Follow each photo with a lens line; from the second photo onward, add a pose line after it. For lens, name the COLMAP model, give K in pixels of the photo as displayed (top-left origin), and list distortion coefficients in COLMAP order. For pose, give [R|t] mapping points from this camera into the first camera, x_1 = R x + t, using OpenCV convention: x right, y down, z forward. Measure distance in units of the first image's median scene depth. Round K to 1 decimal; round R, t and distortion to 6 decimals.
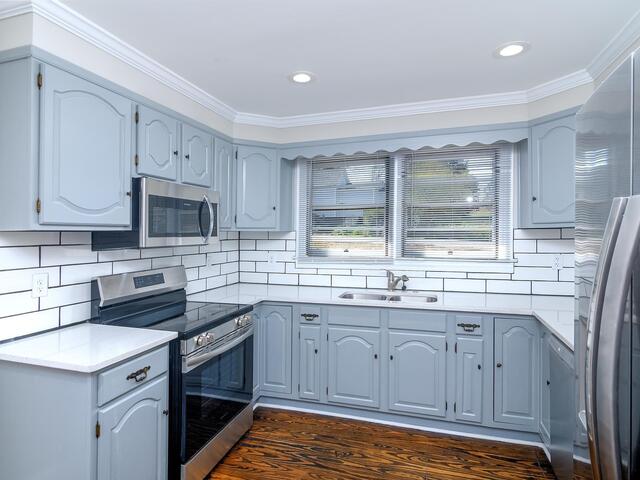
lens RADIAL K [[353.6, 0, 326.3], [0, 353.6, 237.1], [0, 0, 1]] dist [0.002143, -0.000206]
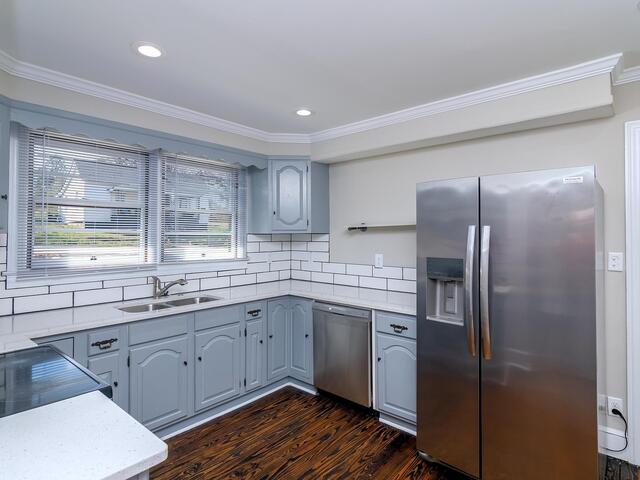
lens RADIAL K [[353.6, 0, 326.3], [0, 353.6, 237.1], [0, 0, 1]] dist [0.002143, -0.000206]
pose [[0.397671, 0.005027, 0.917514, -0.599520], [0.009400, 0.999910, -0.009553, 0.002837], [-0.917480, 0.012423, 0.397588, 0.251180]]
